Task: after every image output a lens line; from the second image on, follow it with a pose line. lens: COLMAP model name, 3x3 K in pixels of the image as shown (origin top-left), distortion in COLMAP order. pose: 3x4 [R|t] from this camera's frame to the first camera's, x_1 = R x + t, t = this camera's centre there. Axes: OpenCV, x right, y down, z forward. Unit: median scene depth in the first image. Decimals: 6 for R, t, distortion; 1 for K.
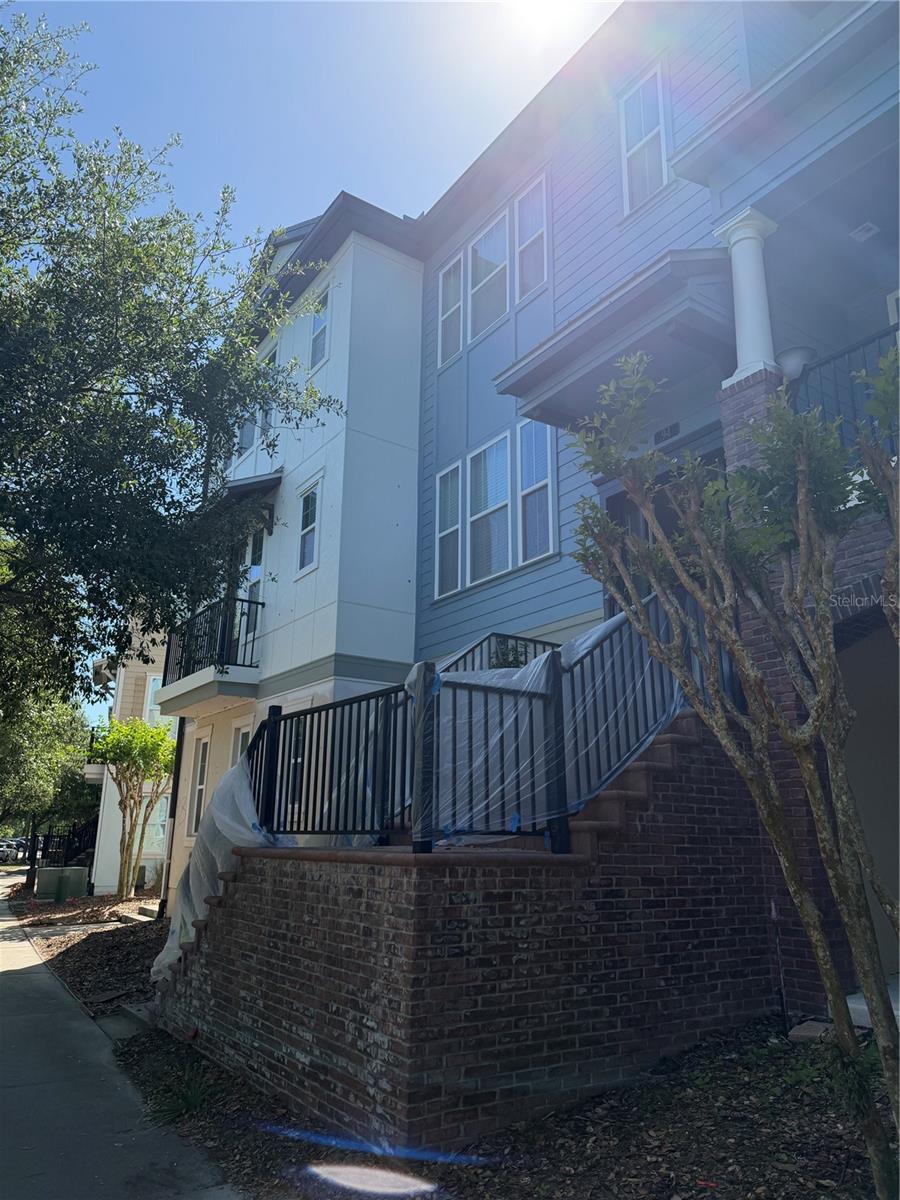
lens RADIAL K [[842.9, 0, 450.0], [0, 842.9, 600.0], [0, 0, 1]] dist [0.070716, -0.004566]
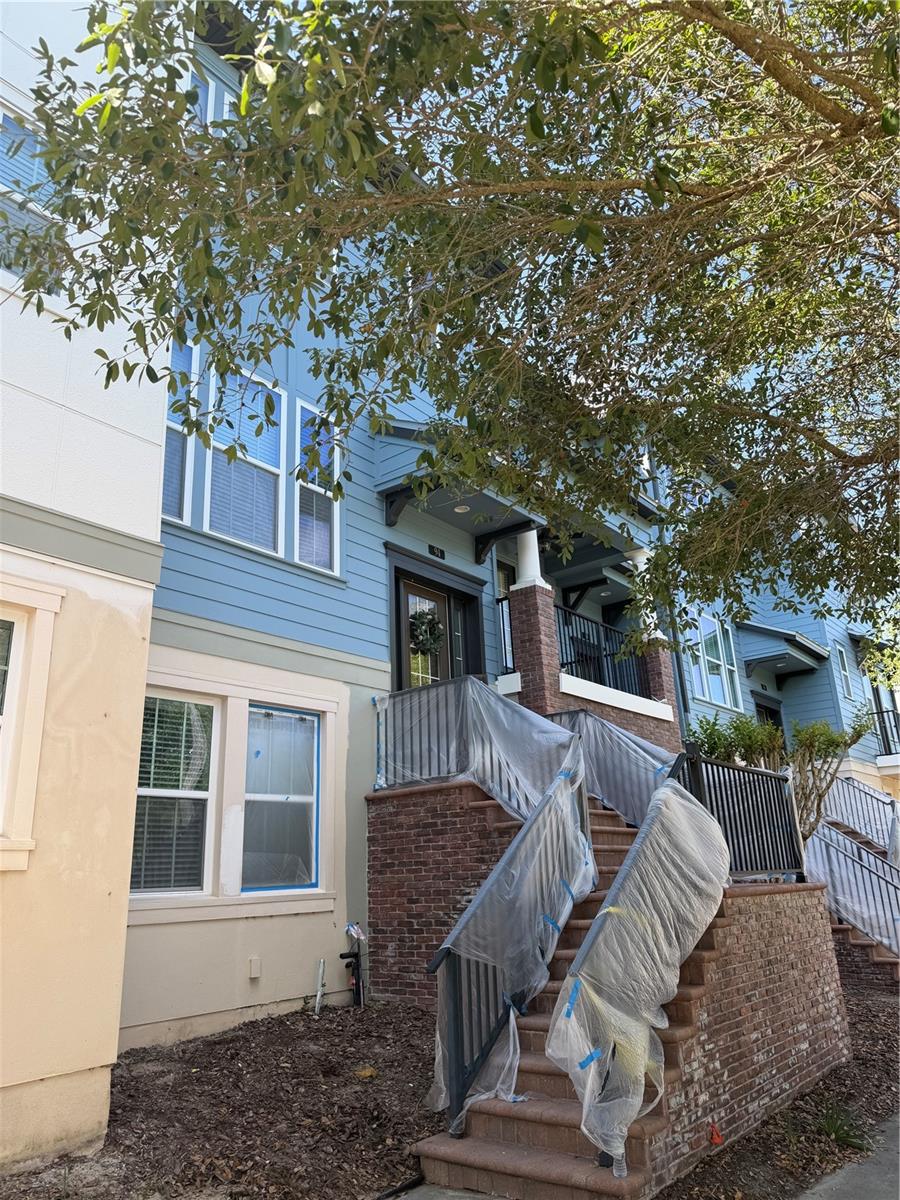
lens RADIAL K [[842.9, 0, 450.0], [0, 842.9, 600.0], [0, 0, 1]] dist [0.070716, -0.004566]
pose [[-0.332084, 0.286579, 0.898662, -1.386731], [-0.213640, 0.905118, -0.367585, 0.525676], [-0.918737, -0.314059, -0.239350, 2.041458]]
